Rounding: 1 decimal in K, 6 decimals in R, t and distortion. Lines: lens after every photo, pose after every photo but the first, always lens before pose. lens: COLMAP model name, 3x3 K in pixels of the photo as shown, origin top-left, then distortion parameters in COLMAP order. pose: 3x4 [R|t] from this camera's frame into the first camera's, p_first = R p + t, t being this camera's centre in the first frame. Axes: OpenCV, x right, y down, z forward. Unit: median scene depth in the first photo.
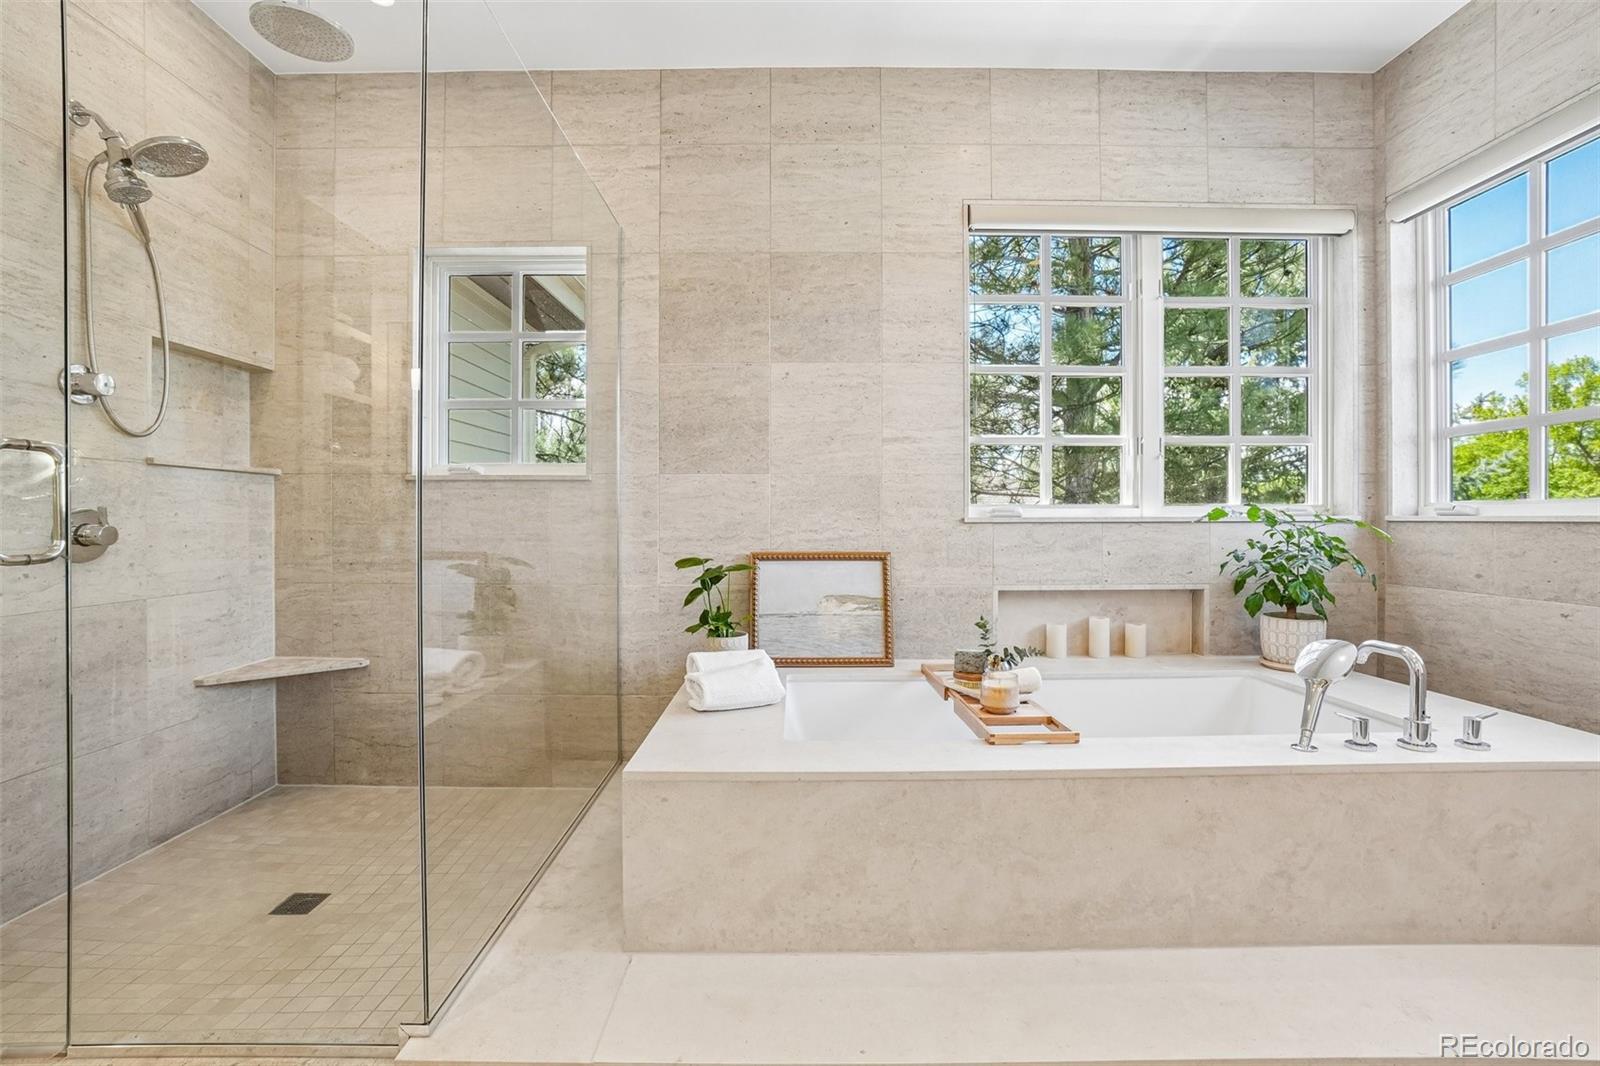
lens RADIAL K [[713.6, 0, 790.0], [0, 713.6, 529.3], [0, 0, 1]] dist [-0.057307, 0.023124]
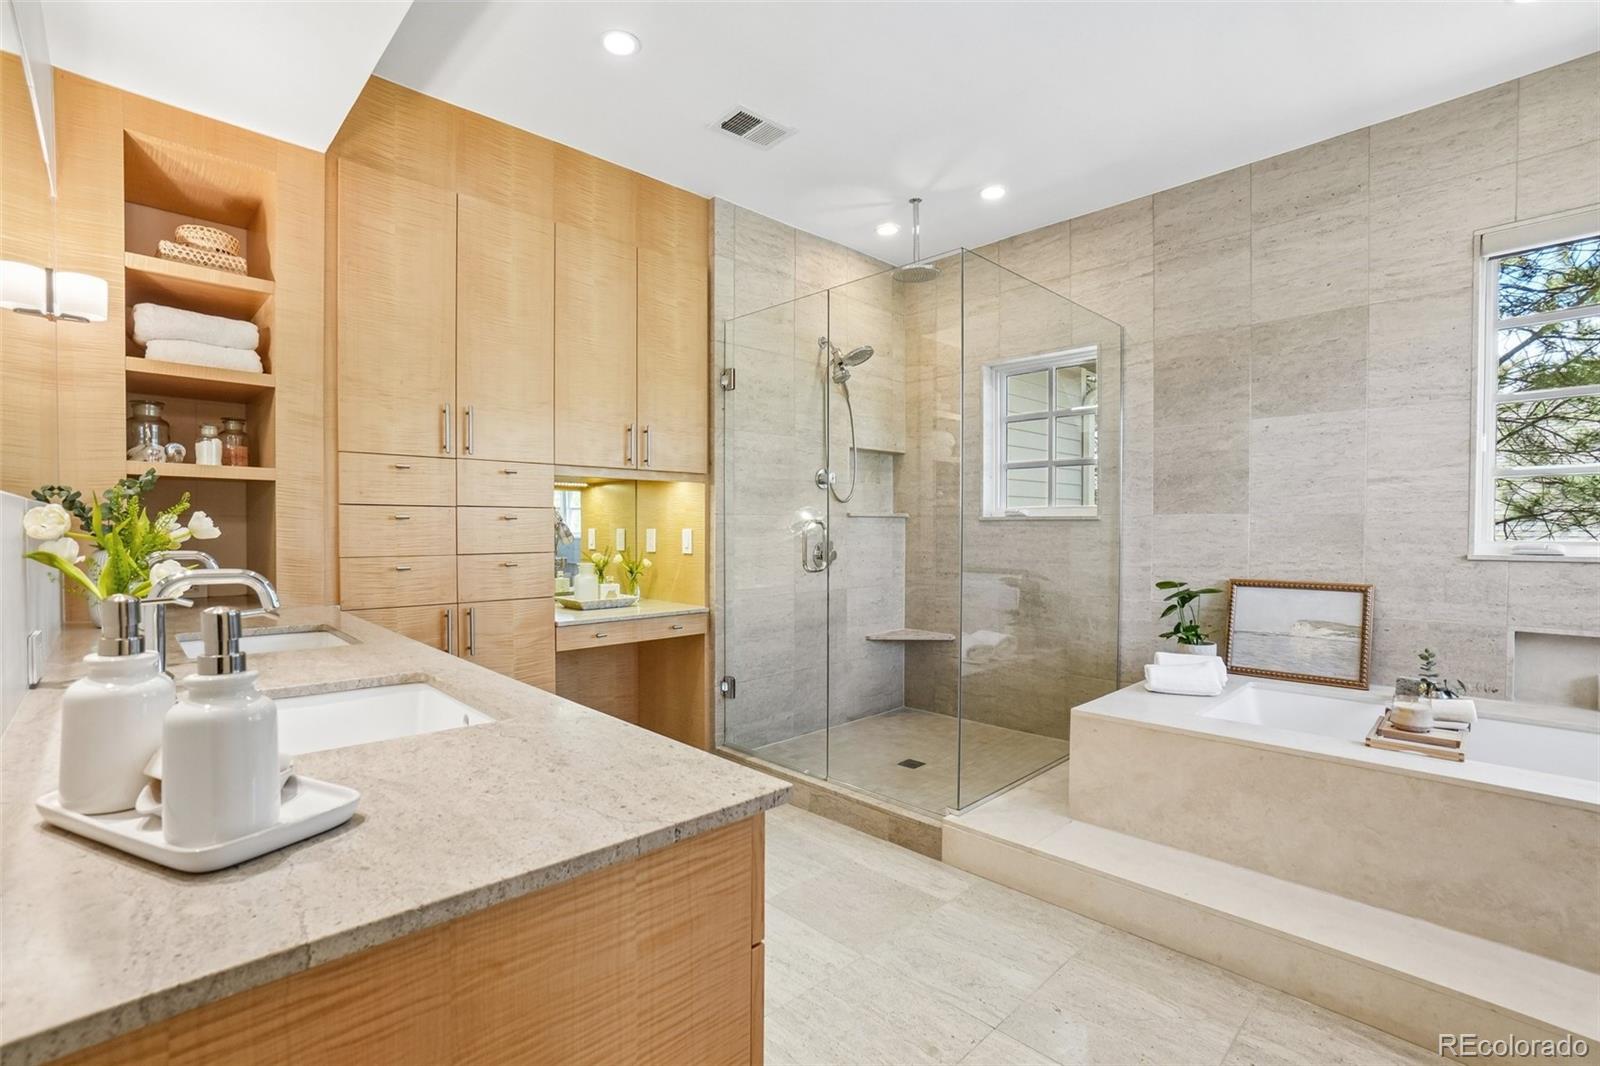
lens RADIAL K [[713.6, 0, 790.0], [0, 713.6, 529.3], [0, 0, 1]] dist [-0.057307, 0.023124]
pose [[0.692145, 0.001463, -0.721757, 0.283871], [-0.008162, 0.999950, -0.005801, -0.038653], [0.721712, 0.009906, 0.692123, -0.359829]]
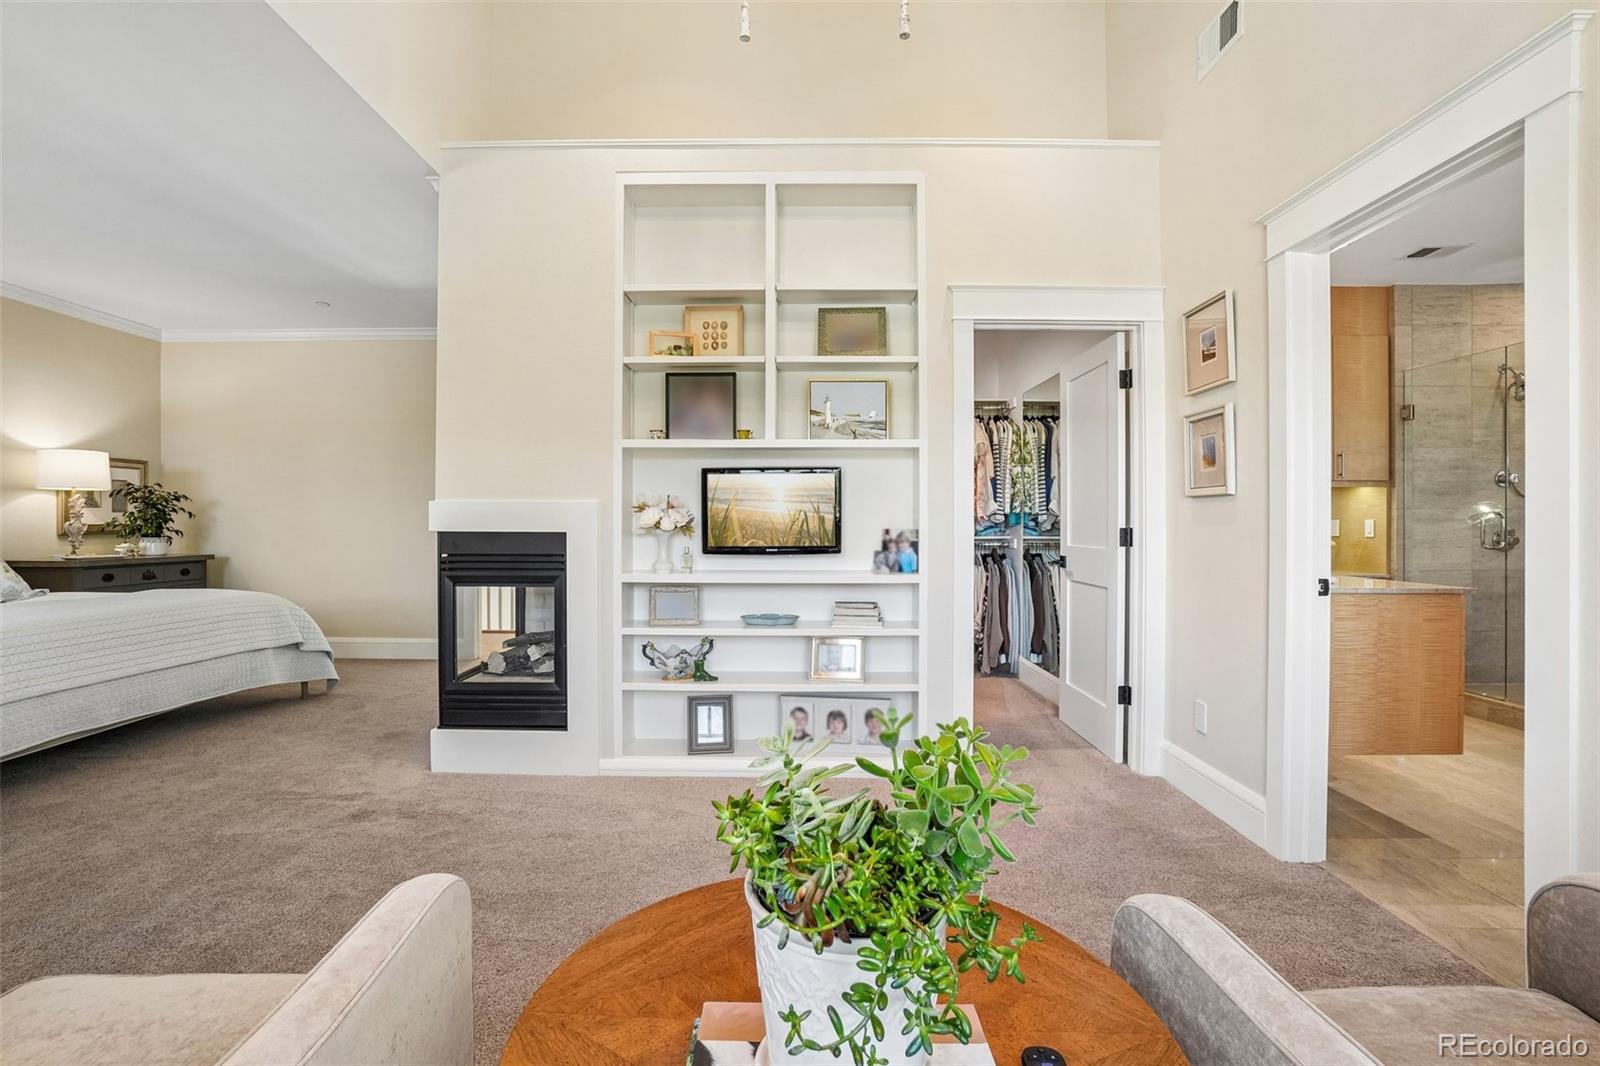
lens RADIAL K [[713.6, 0, 790.0], [0, 713.6, 529.3], [0, 0, 1]] dist [-0.057307, 0.023124]
pose [[-0.005620, -0.000562, -0.999984, 1.073973], [-0.011366, 0.999935, -0.000498, 0.000449], [0.999920, 0.011363, -0.005626, -1.140065]]
